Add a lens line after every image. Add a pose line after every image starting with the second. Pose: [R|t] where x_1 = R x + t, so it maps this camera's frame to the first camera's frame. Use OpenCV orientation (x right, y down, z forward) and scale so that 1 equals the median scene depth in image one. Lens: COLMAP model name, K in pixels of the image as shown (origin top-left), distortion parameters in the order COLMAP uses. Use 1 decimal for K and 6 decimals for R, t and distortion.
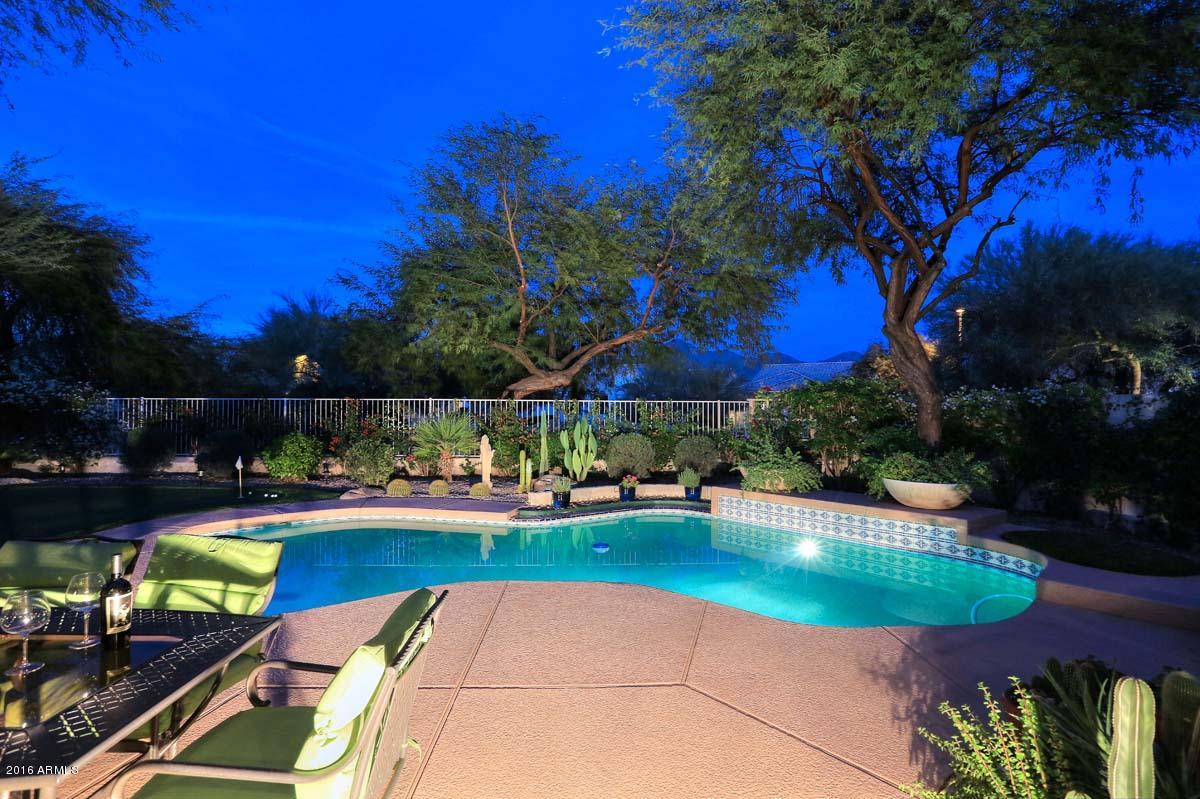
lens RADIAL K [[552.4, 0, 595.4], [0, 552.4, 412.6], [0, 0, 1]] dist [-0.027990, 0.007123]
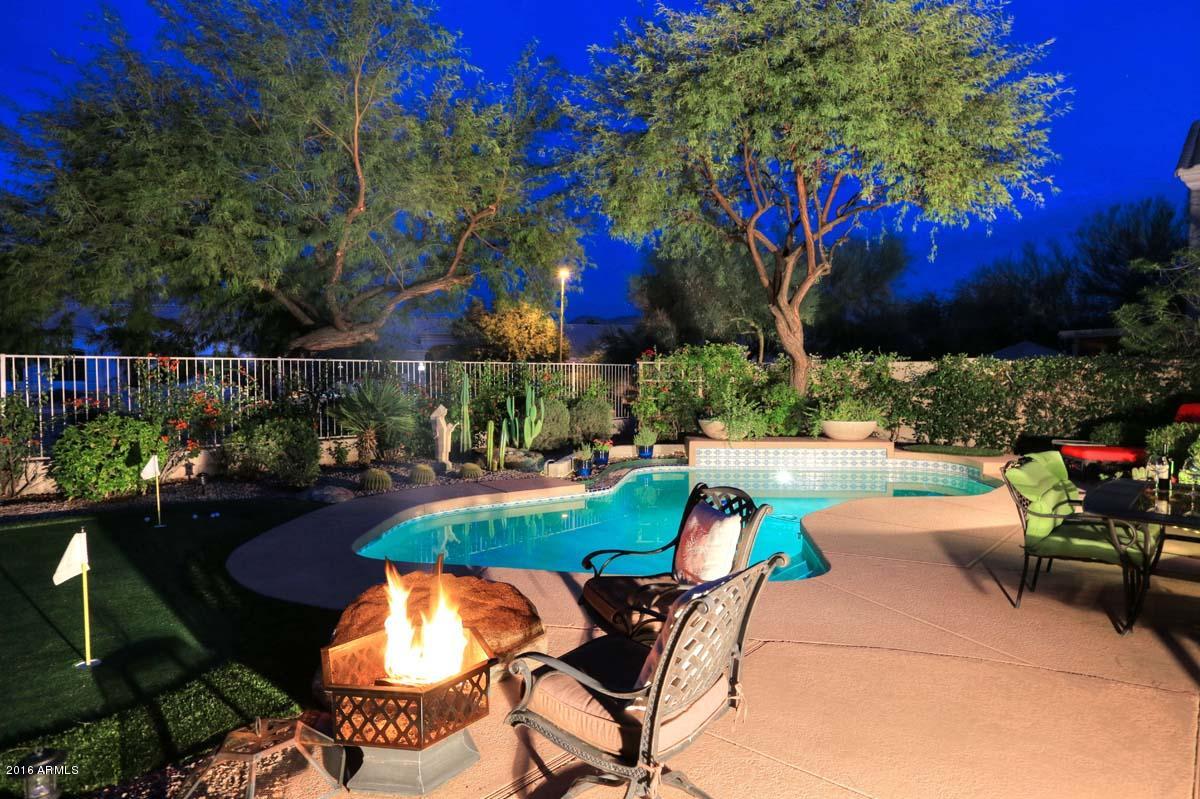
lens RADIAL K [[713.3, 0, 601.4], [0, 713.3, 390.3], [0, 0, 1]] dist [0.009669, -0.002128]
pose [[0.691072, -0.022753, 0.722427, -0.930951], [0.009674, 0.999706, 0.022232, -0.002056], [-0.722721, -0.008375, 0.691089, 0.138003]]
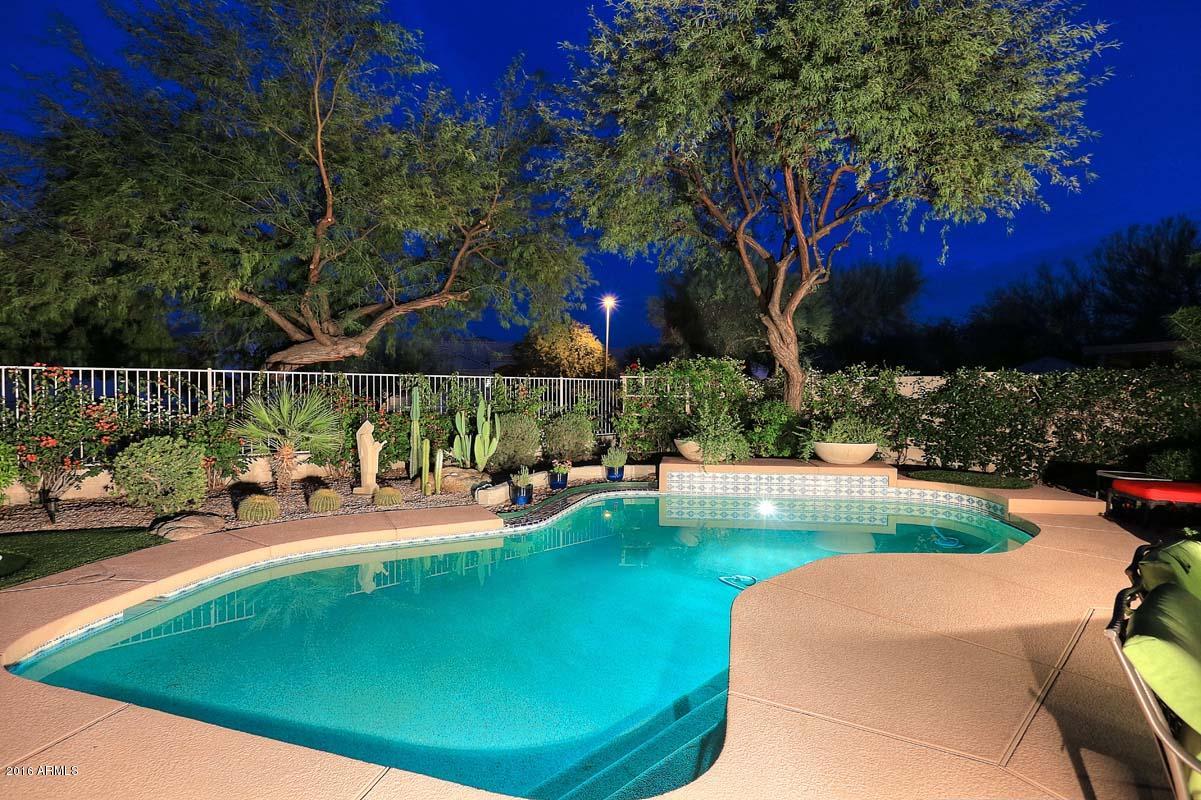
lens RADIAL K [[585.6, 0, 599.0], [0, 585.6, 392.6], [0, 0, 1]] dist [-0.015304, 0.002613]
pose [[0.764938, -0.005657, 0.644079, -0.545146], [0.005927, 0.999981, 0.001744, 0.003960], [-0.644076, 0.002483, 0.764957, 0.261047]]
